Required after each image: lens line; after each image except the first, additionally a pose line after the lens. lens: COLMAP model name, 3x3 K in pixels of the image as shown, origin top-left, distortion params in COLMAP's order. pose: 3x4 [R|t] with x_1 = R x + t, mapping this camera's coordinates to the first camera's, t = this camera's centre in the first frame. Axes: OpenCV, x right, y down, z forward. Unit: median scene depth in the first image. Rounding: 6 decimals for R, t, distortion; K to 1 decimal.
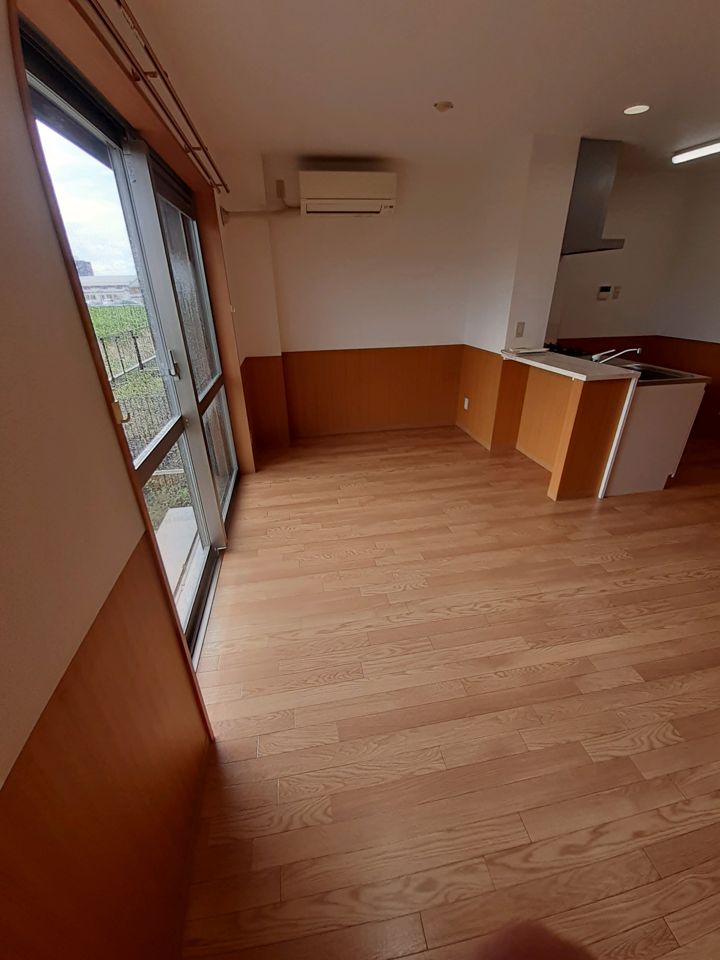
lens RADIAL K [[380.6, 0, 356.3], [0, 380.6, 476.2], [0, 0, 1]] dist [0.019082, -0.016167]
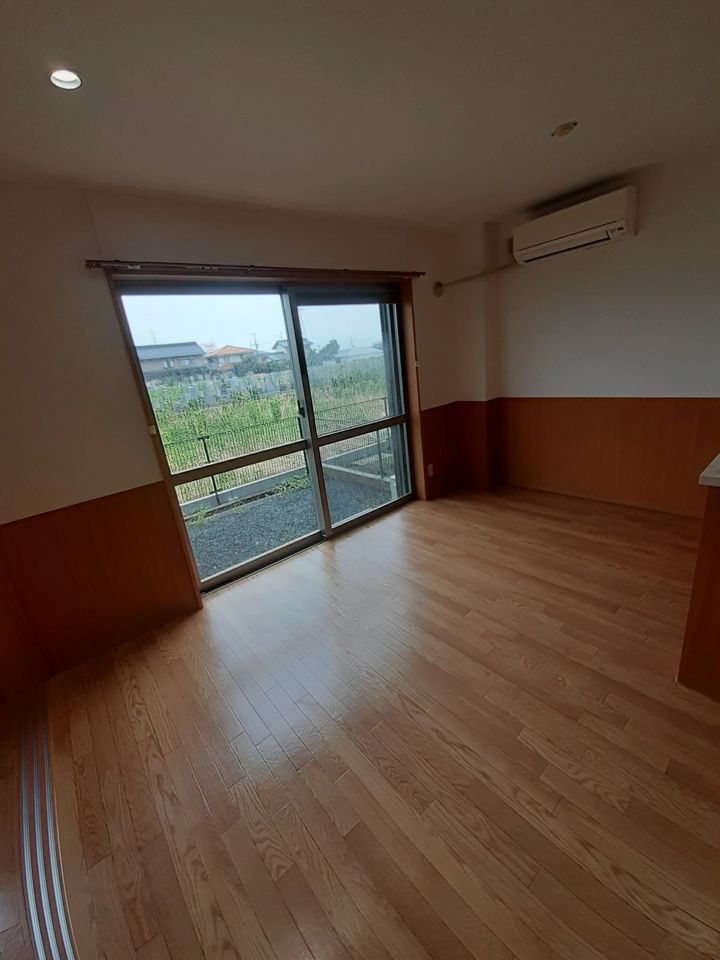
lens RADIAL K [[381.4, 0, 357.2], [0, 381.4, 481.7], [0, 0, 1]] dist [0.023268, -0.020839]
pose [[0.491462, 0.231781, -0.839490, 0.671271], [-0.279721, 0.954872, 0.099881, -0.138577], [0.824755, 0.185736, 0.534117, 0.240439]]
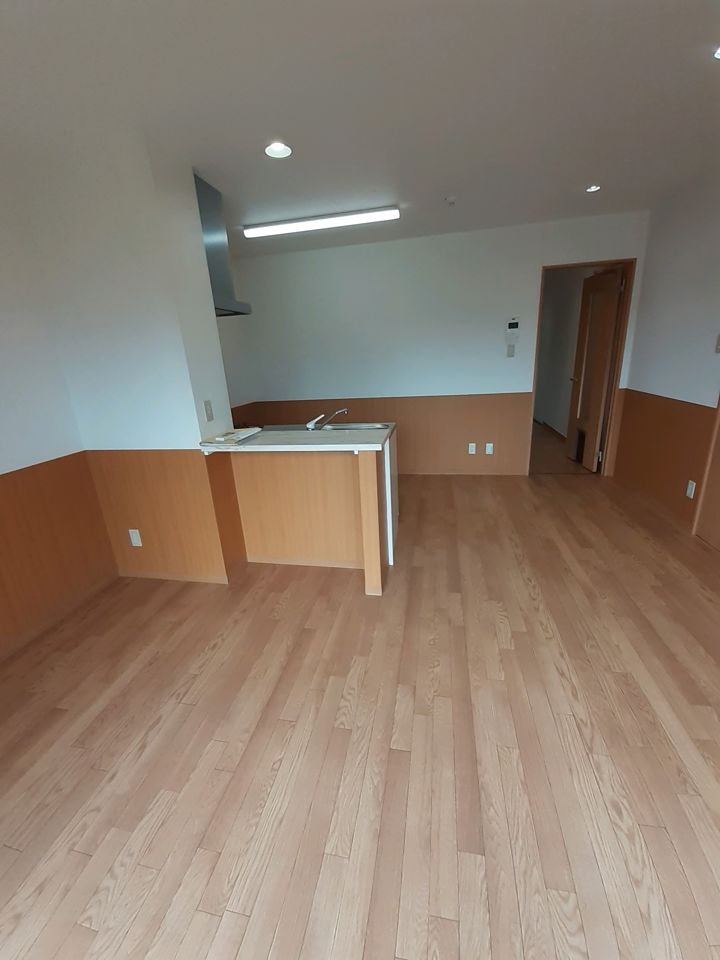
lens RADIAL K [[380.6, 0, 356.3], [0, 380.6, 476.2], [0, 0, 1]] dist [0.019082, -0.016167]
pose [[0.365481, -0.284115, 0.886399, -0.130614], [0.453302, 0.886052, 0.097099, -0.248099], [-0.812983, 0.366319, 0.452625, 0.569667]]
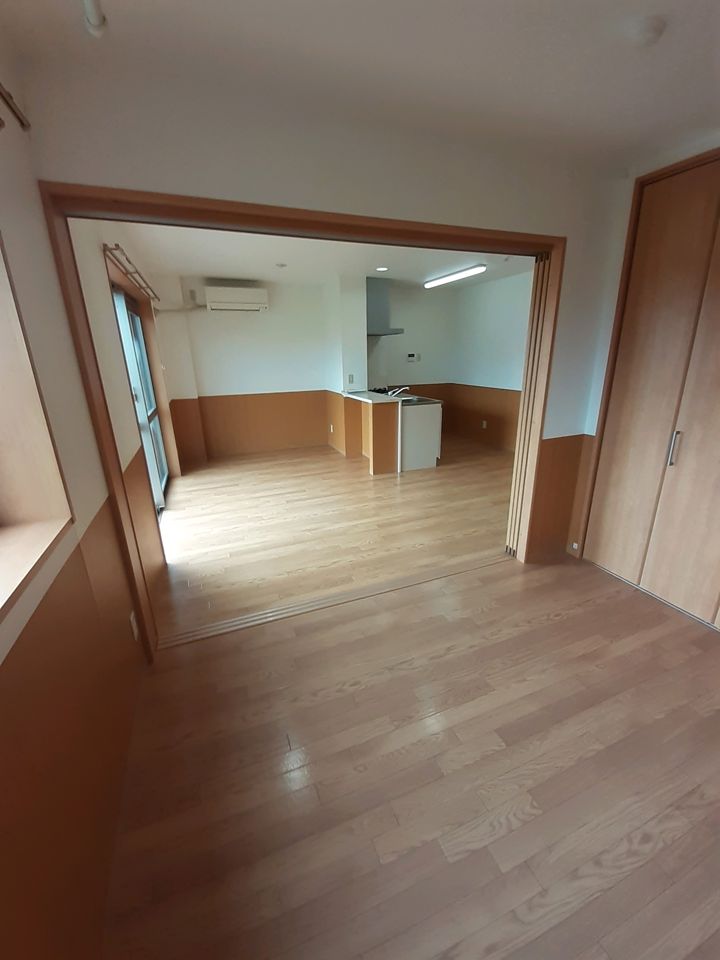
lens RADIAL K [[380.6, 0, 356.3], [0, 380.6, 476.2], [0, 0, 1]] dist [0.019082, -0.016167]
pose [[0.979831, -0.062219, 0.189896, 0.126089], [0.088638, 0.987014, -0.133963, 0.277181], [-0.179095, 0.148093, 0.972622, -0.593059]]
